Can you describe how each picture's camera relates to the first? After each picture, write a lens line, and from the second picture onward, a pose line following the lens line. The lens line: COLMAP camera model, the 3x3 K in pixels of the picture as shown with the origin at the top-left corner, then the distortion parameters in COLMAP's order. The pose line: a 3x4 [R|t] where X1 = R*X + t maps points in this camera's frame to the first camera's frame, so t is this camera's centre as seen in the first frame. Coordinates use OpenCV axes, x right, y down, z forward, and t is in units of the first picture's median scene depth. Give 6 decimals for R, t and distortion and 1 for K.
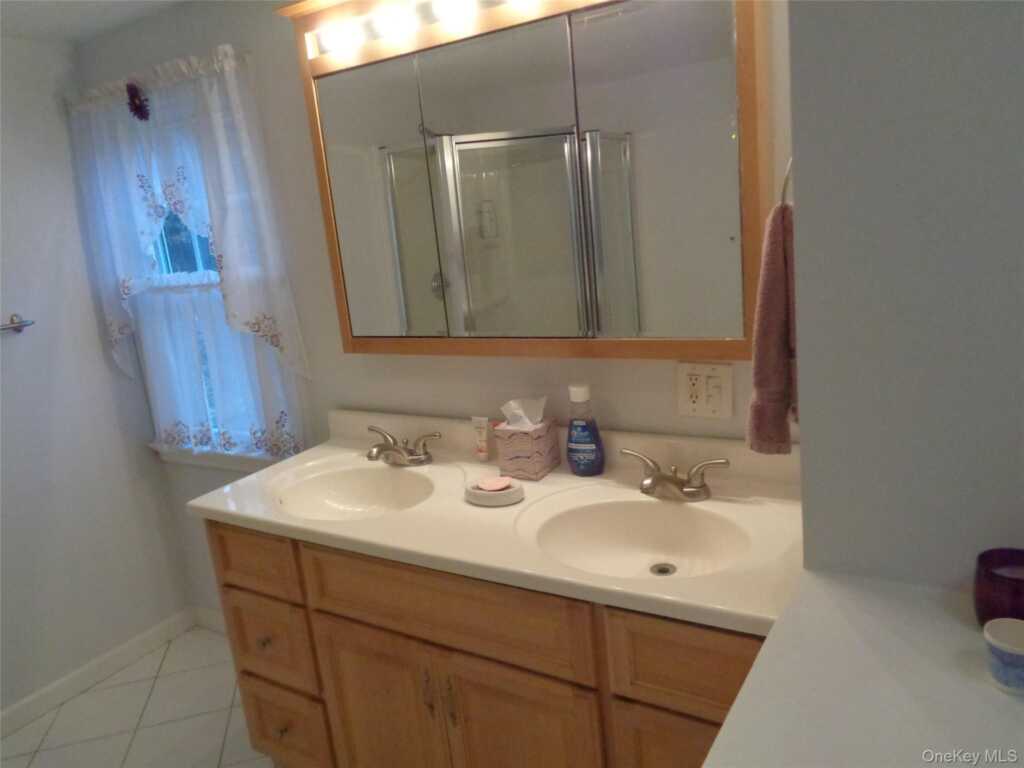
lens RADIAL K [[761.2, 0, 512.0], [0, 761.2, 384.0], [0, 0, 1]] dist [0.001719, 0.003162]
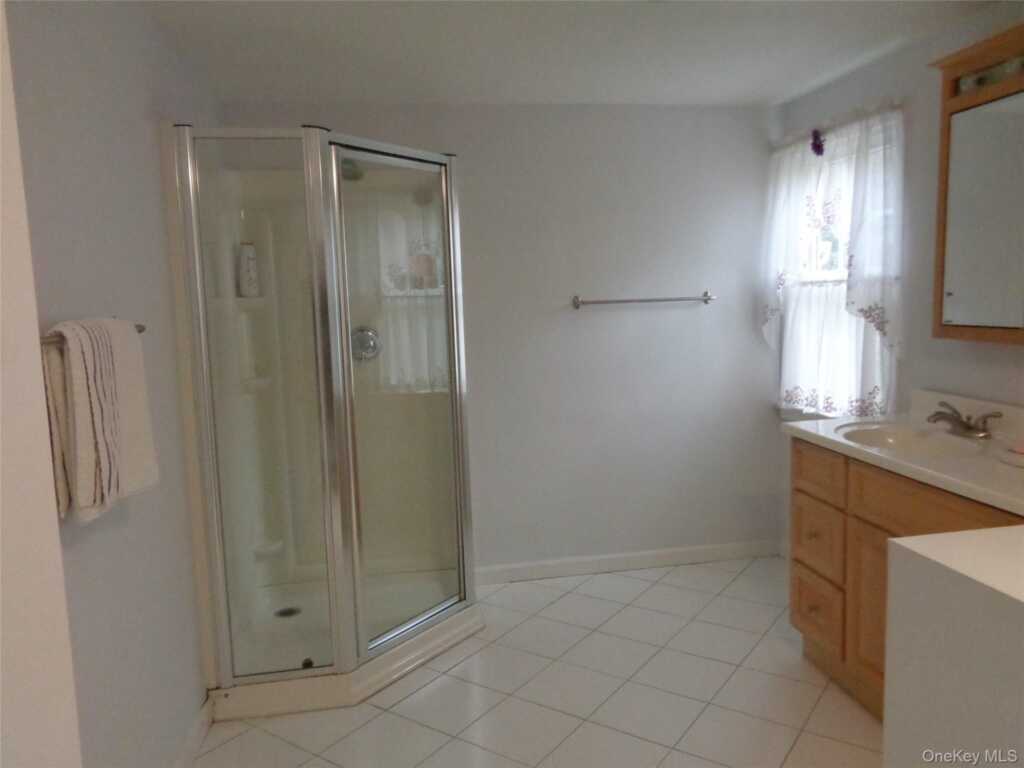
lens RADIAL K [[761.2, 0, 512.0], [0, 761.2, 384.0], [0, 0, 1]] dist [0.001719, 0.003162]
pose [[0.666025, 0.170016, -0.726296, 0.197559], [-0.205511, 0.977819, 0.040437, 0.104043], [0.717061, 0.122329, 0.686192, -0.261045]]
